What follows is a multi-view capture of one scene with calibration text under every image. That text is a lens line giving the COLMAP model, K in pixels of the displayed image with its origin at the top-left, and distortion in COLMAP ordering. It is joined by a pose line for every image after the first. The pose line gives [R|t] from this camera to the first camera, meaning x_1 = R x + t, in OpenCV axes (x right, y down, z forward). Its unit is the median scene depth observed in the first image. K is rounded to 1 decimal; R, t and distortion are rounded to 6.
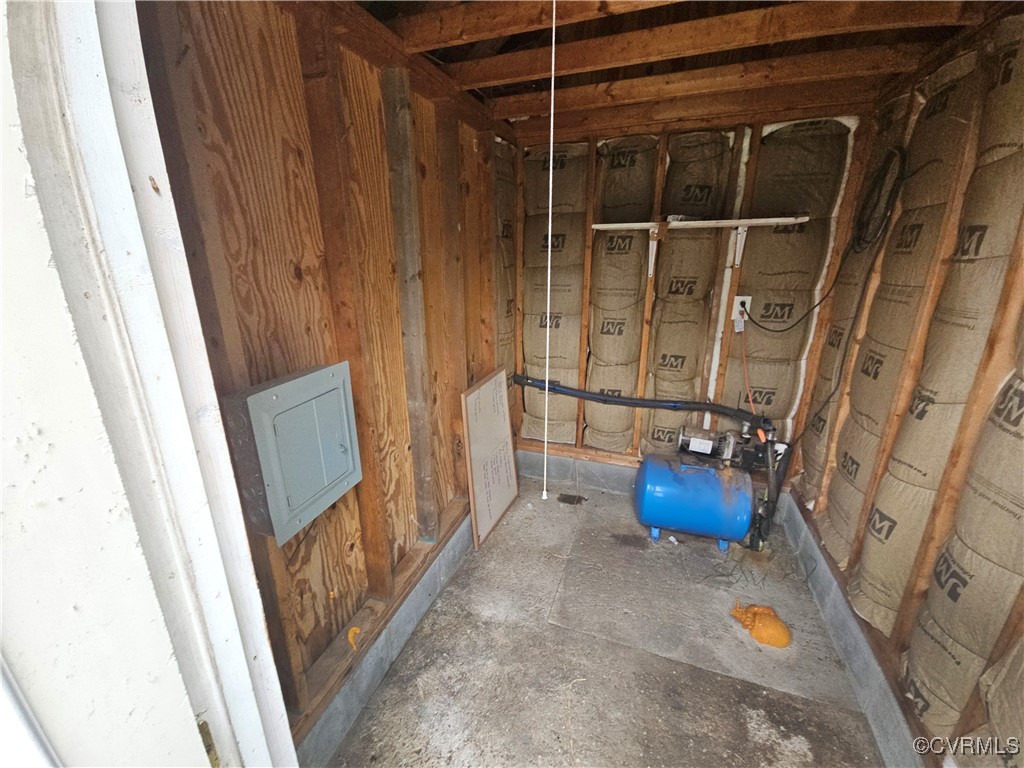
lens RADIAL K [[418.2, 0, 509.5], [0, 418.2, 384.5], [0, 0, 1]] dist [0.014715, -0.007559]
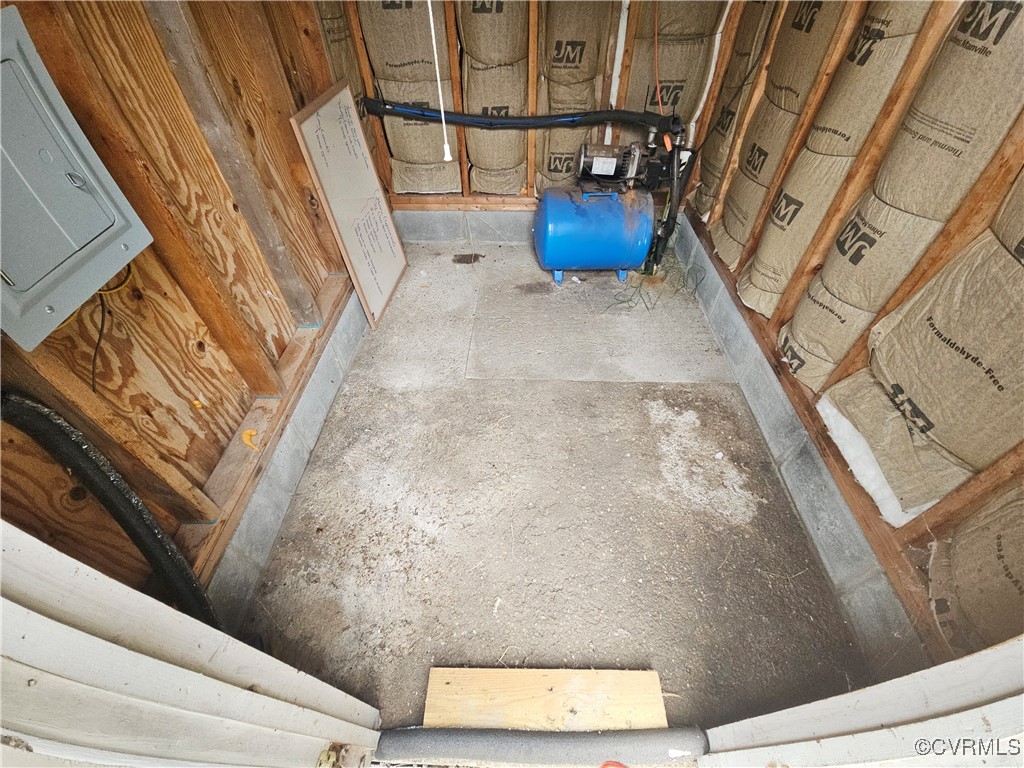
lens RADIAL K [[418.2, 0, 509.5], [0, 418.2, 384.5], [0, 0, 1]] dist [0.014715, -0.007559]
pose [[0.954051, -0.225363, 0.197481, -0.006419], [0.100084, 0.860865, 0.498894, 0.087741], [-0.282437, -0.456205, 0.843864, 0.120708]]
